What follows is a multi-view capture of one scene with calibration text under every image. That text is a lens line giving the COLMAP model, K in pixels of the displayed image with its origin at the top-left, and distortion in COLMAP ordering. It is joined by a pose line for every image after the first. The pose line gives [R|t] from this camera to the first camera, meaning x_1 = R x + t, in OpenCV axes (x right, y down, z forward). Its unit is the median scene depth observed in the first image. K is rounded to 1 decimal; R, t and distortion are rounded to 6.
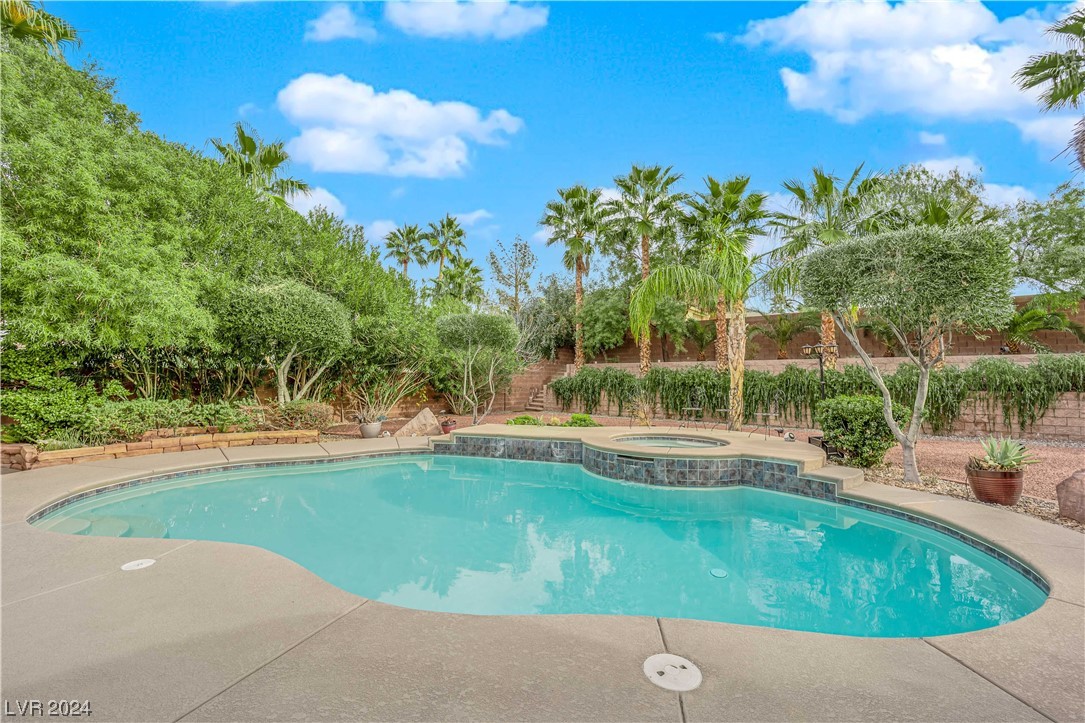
lens RADIAL K [[438.8, 0, 541.7], [0, 438.8, 358.7], [0, 0, 1]] dist [-0.012619, -0.001072]
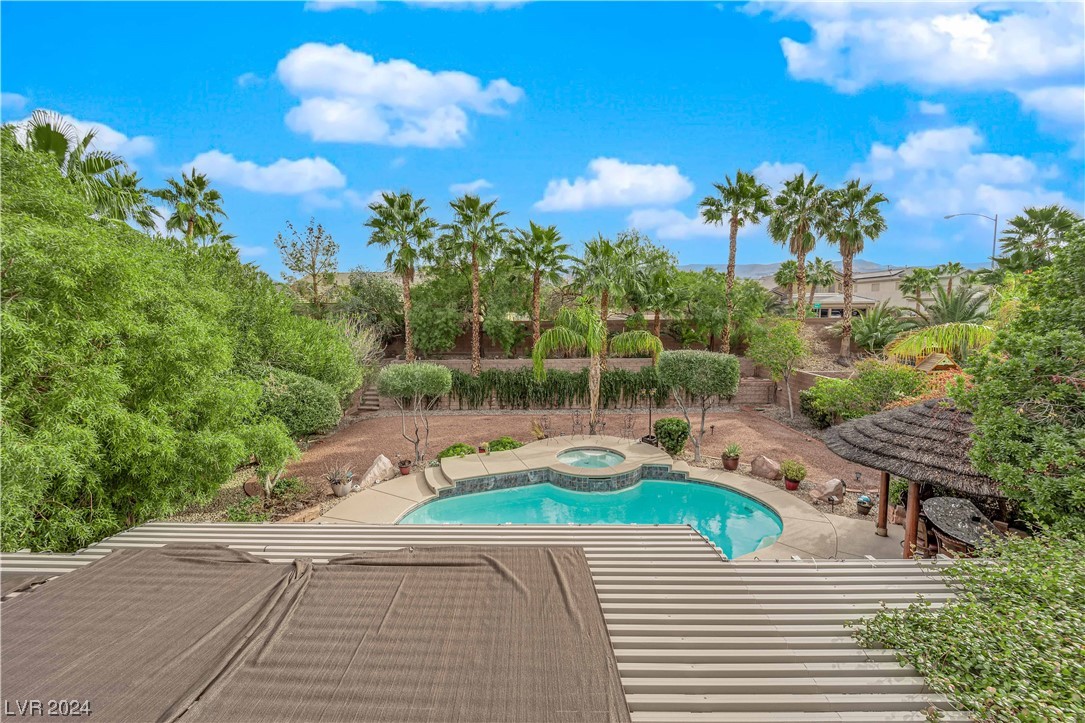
lens RADIAL K [[438.8, 0, 546.0], [0, 438.8, 351.2], [0, 0, 1]] dist [-0.012619, -0.001072]
pose [[0.787094, -0.066490, 0.613239, -0.677861], [-0.013139, 0.992141, 0.124436, -0.336494], [-0.616694, -0.106000, 0.780034, -0.134614]]
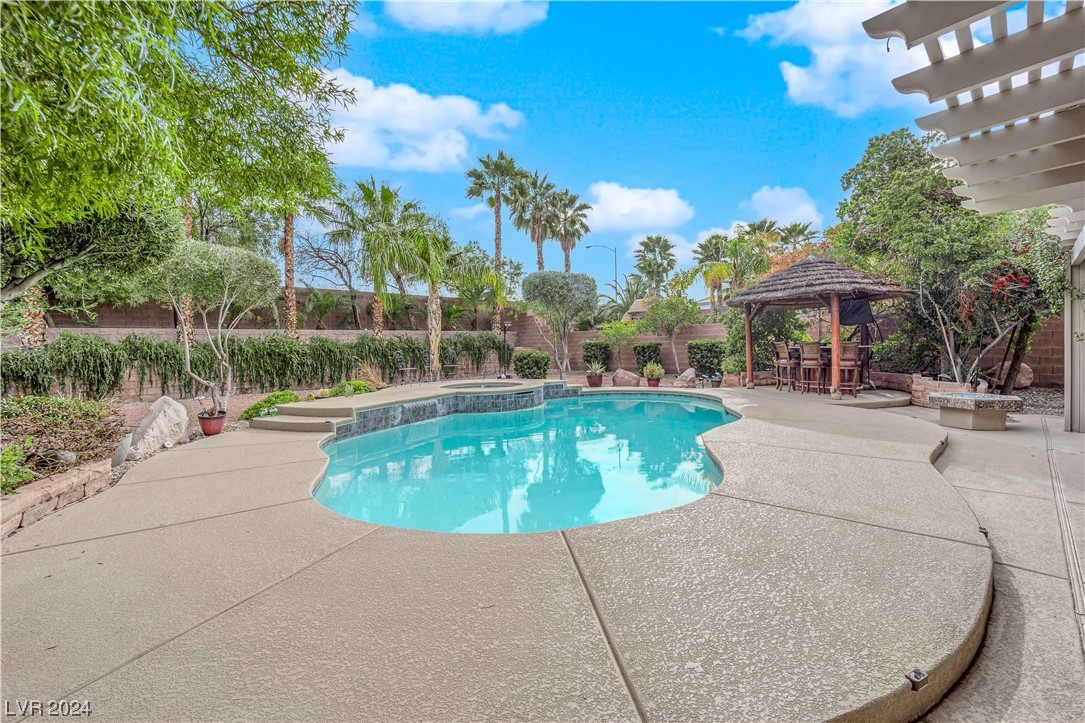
lens RADIAL K [[438.8, 0, 534.2], [0, 438.8, 363.7], [0, 0, 1]] dist [-0.012619, -0.001072]
pose [[0.156737, -0.045162, 0.986607, -0.833391], [-0.022968, 0.998517, 0.049356, 0.034529], [-0.987373, -0.030396, 0.155467, 0.489485]]
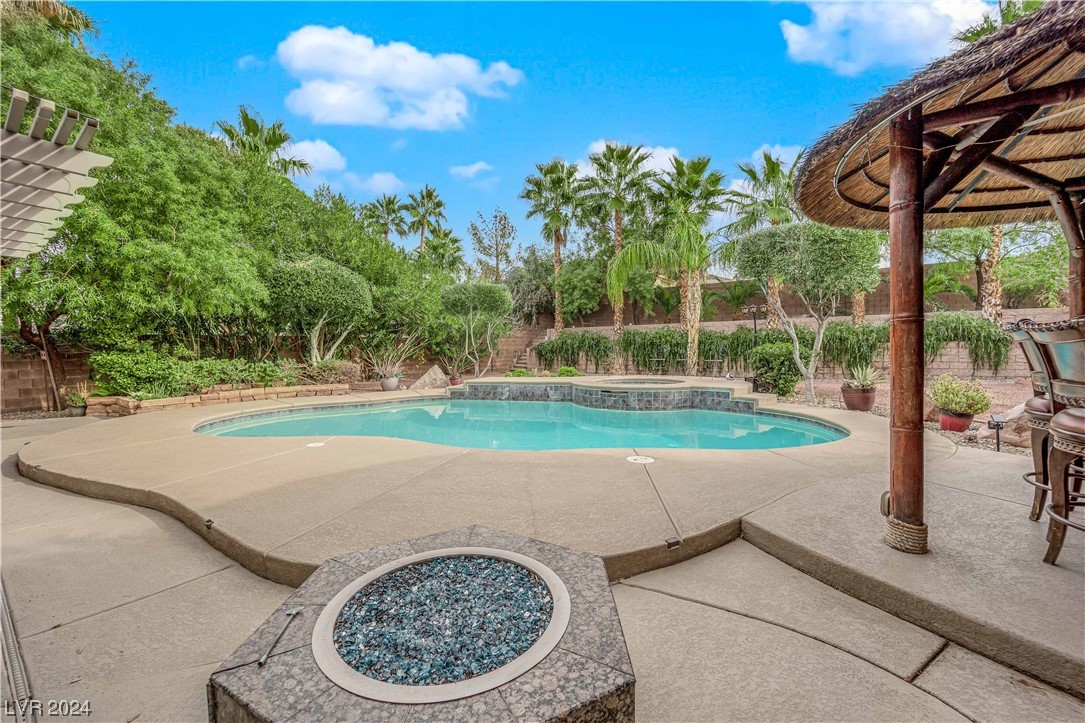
lens RADIAL K [[438.8, 0, 541.9], [0, 438.8, 357.9], [0, 0, 1]] dist [-0.012619, -0.001072]
pose [[0.997812, -0.020740, 0.062784, -0.058971], [0.016284, 0.997368, 0.070658, 0.016350], [-0.064084, -0.069481, 0.995523, -0.206147]]
